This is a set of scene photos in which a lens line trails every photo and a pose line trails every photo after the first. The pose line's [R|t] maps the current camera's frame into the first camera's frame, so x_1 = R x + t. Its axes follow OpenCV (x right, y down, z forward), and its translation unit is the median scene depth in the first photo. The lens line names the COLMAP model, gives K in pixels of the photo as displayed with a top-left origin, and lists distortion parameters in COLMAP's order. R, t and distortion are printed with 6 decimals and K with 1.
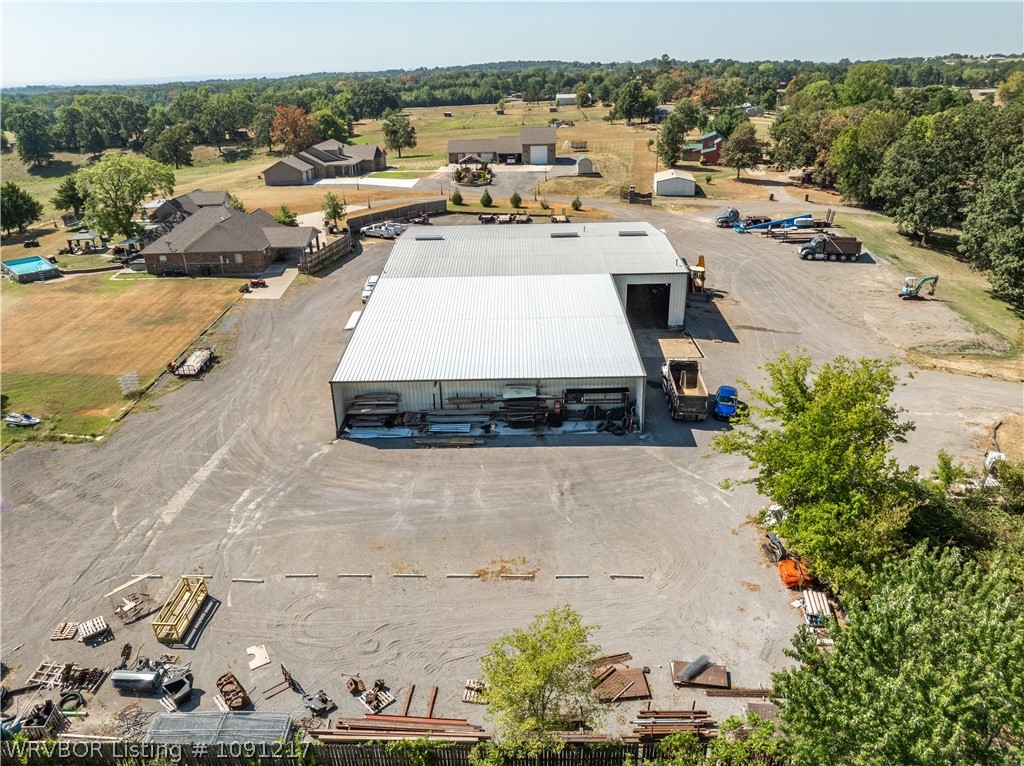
lens RADIAL K [[718.9, 0, 513.6], [0, 718.9, 382.2], [0, 0, 1]] dist [-0.047076, 0.016720]
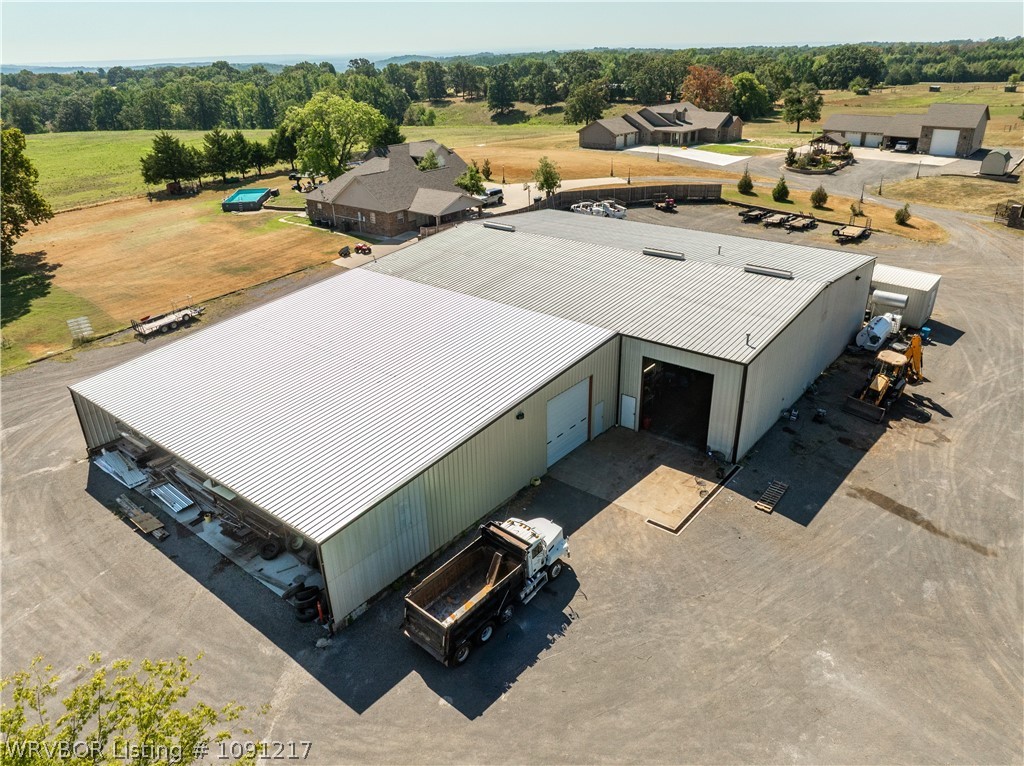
lens RADIAL K [[718.9, 0, 512.9], [0, 718.9, 384.2], [0, 0, 1]] dist [-0.047076, 0.016720]
pose [[0.782887, 0.271149, -0.559969, 0.218235], [-0.247769, 0.961463, 0.119158, -0.085099], [0.570700, 0.045455, 0.819900, 0.255107]]
